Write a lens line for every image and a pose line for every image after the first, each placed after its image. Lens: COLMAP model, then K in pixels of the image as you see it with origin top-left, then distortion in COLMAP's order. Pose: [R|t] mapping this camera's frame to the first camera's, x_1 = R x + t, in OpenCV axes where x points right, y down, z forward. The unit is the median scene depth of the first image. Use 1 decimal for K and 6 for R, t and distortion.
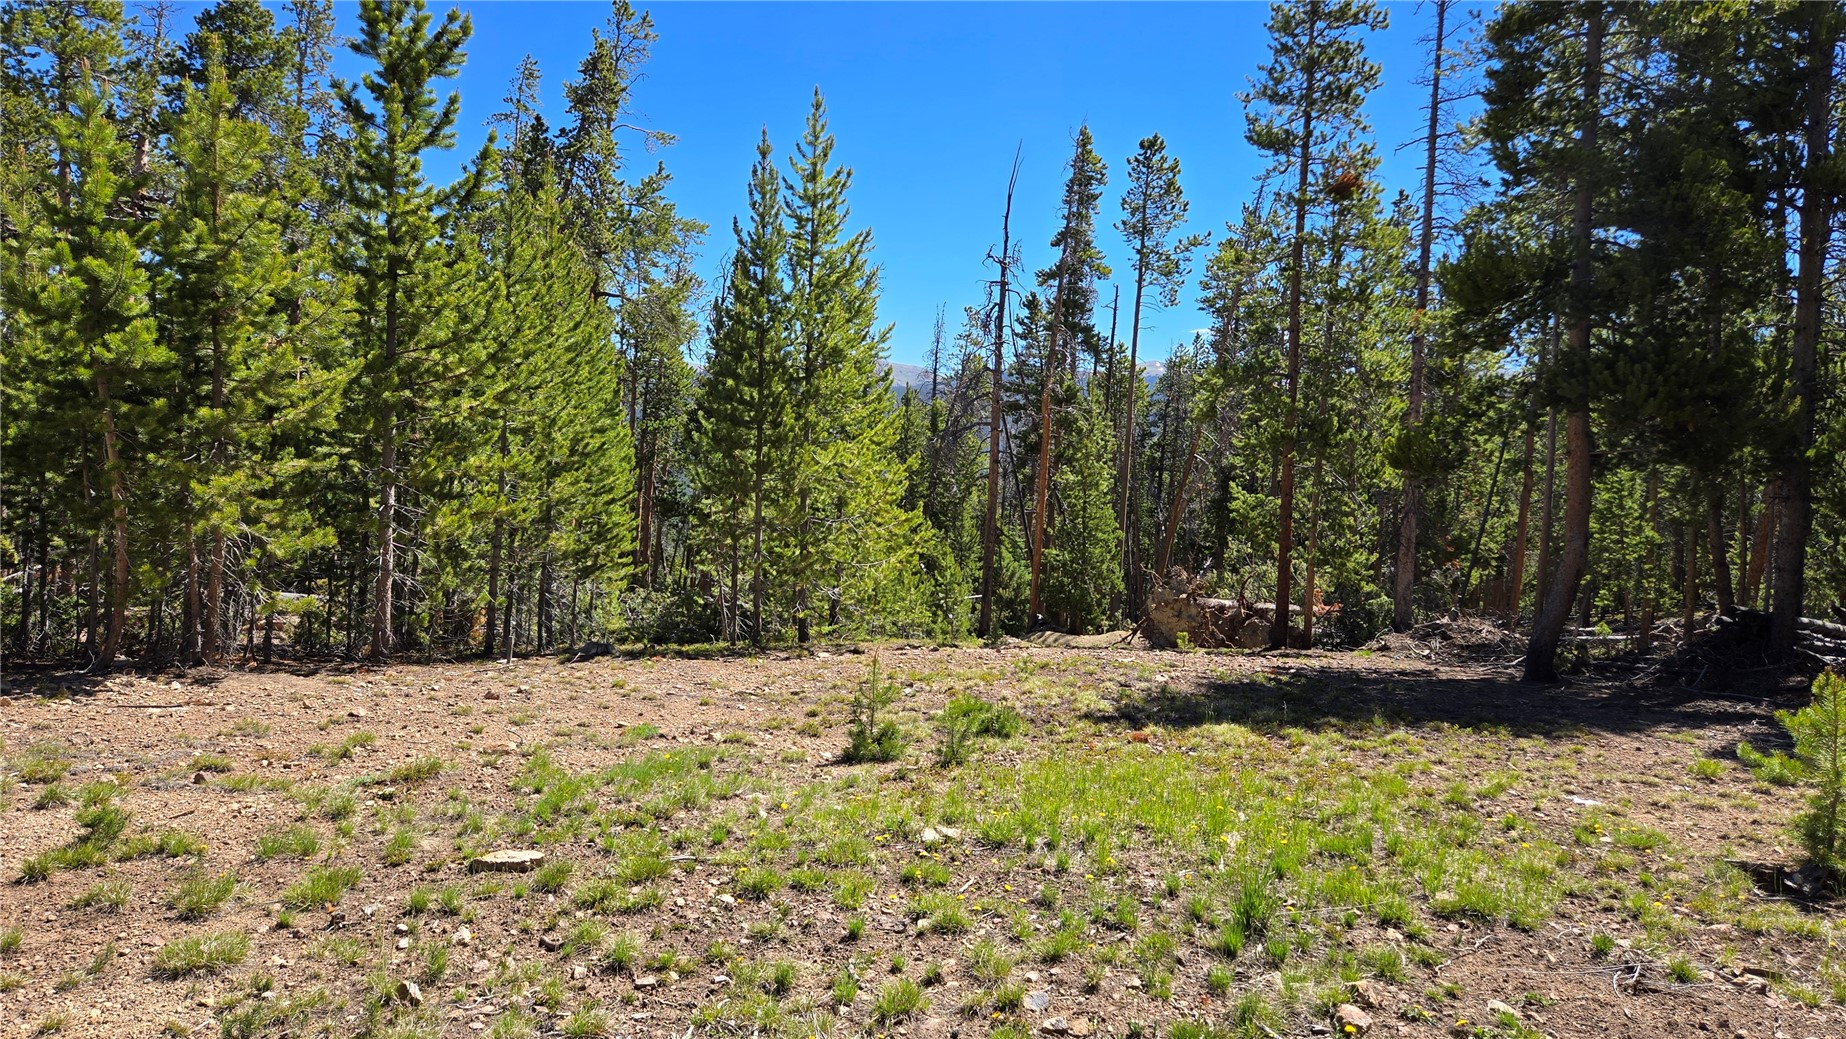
lens RADIAL K [[1232.5, 0, 920.8], [0, 1232.5, 499.6], [0, 0, 1]] dist [0.064097, -0.056410]
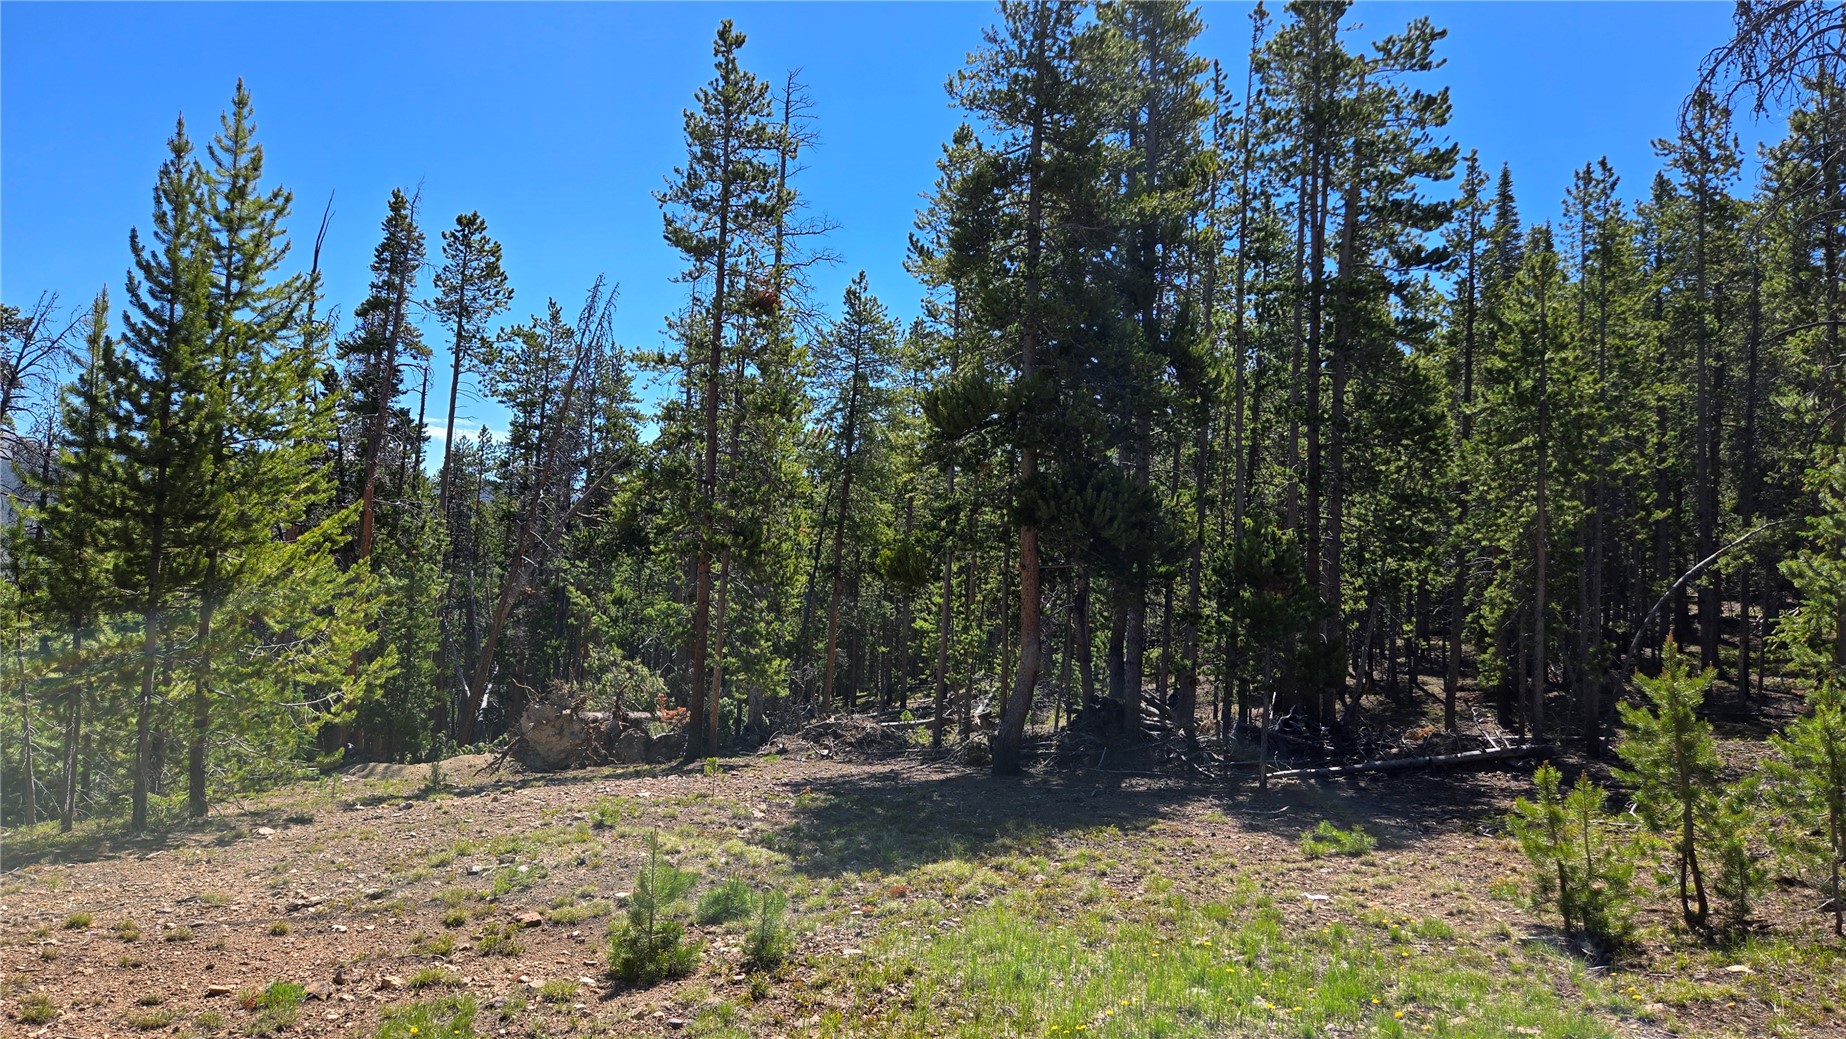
lens RADIAL K [[1232.5, 0, 920.8], [0, 1232.5, 499.6], [0, 0, 1]] dist [0.064097, -0.056410]
pose [[0.807718, 0.038827, 0.588290, -0.141168], [0.007626, 0.997058, -0.076276, -0.008194], [-0.589520, 0.066096, 0.805045, 0.104965]]
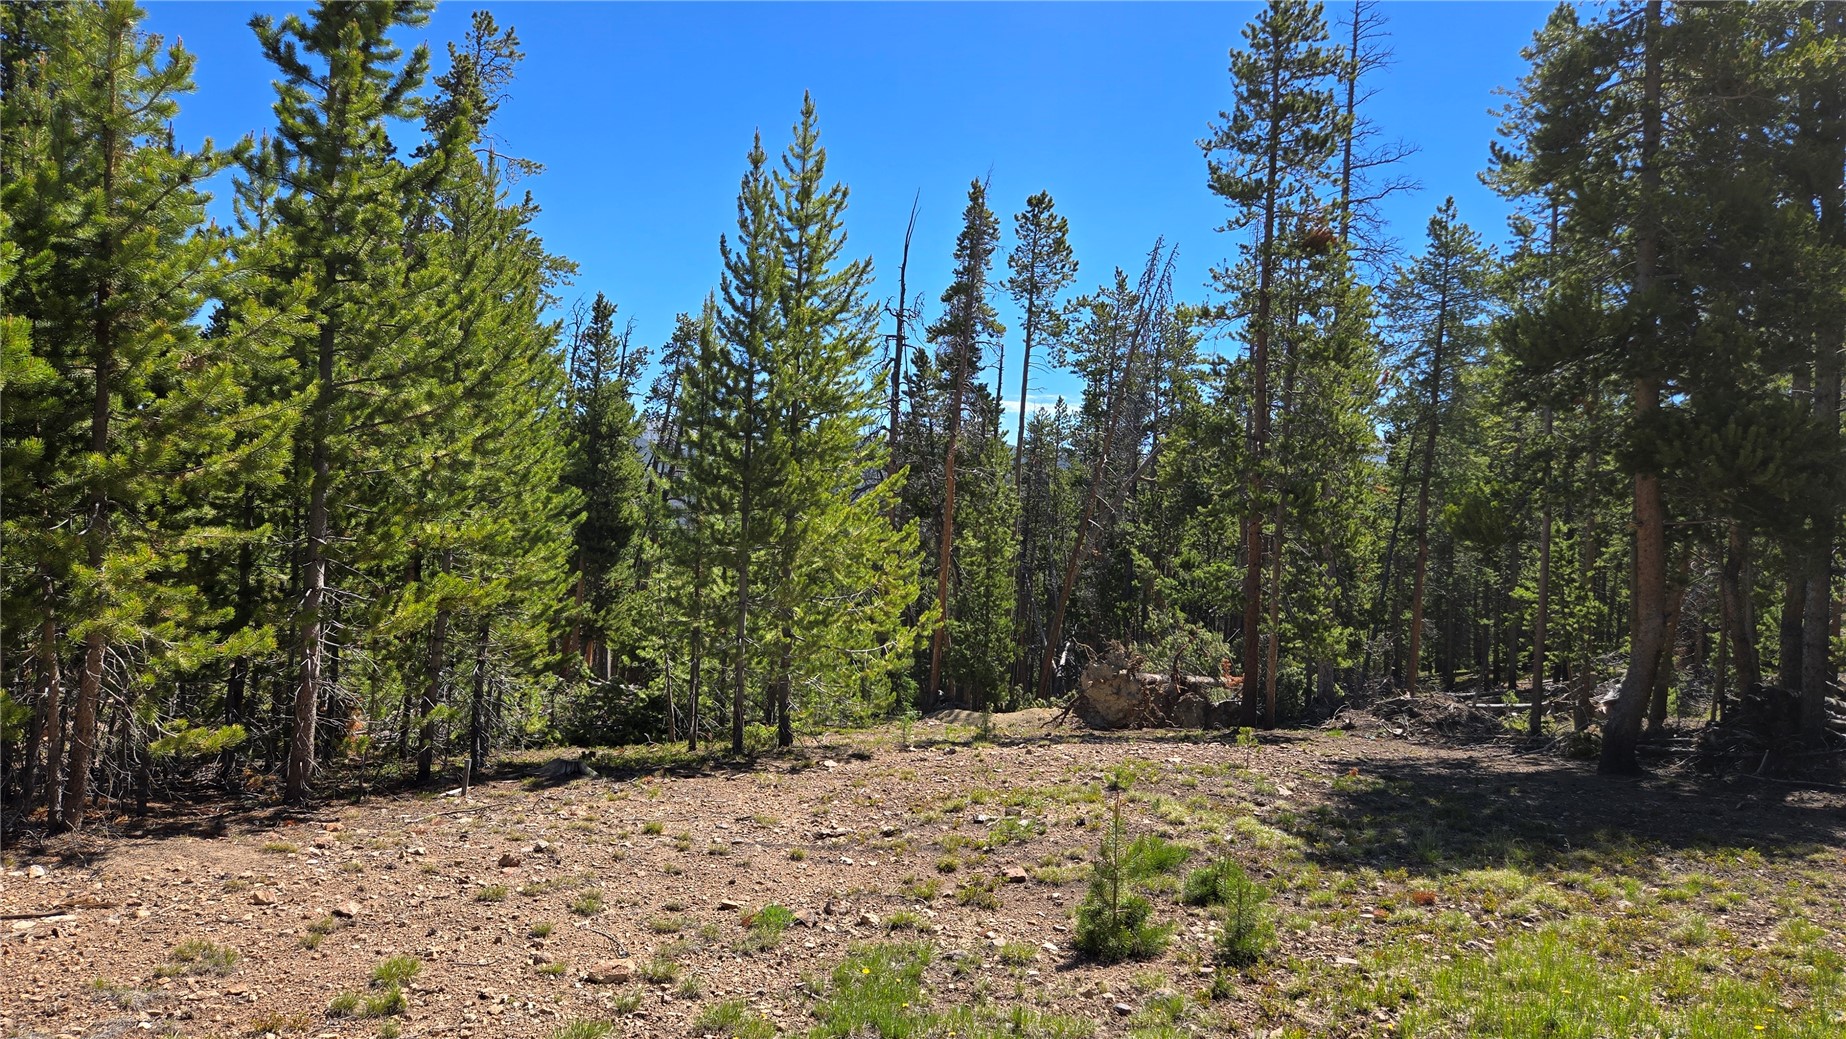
lens RADIAL K [[1232.5, 0, 920.8], [0, 1232.5, 499.6], [0, 0, 1]] dist [0.064097, -0.056410]
pose [[0.986747, 0.005953, 0.162160, -0.105944], [0.002331, 0.998704, -0.050845, -0.005627], [-0.162252, 0.050550, 0.985454, 0.115641]]
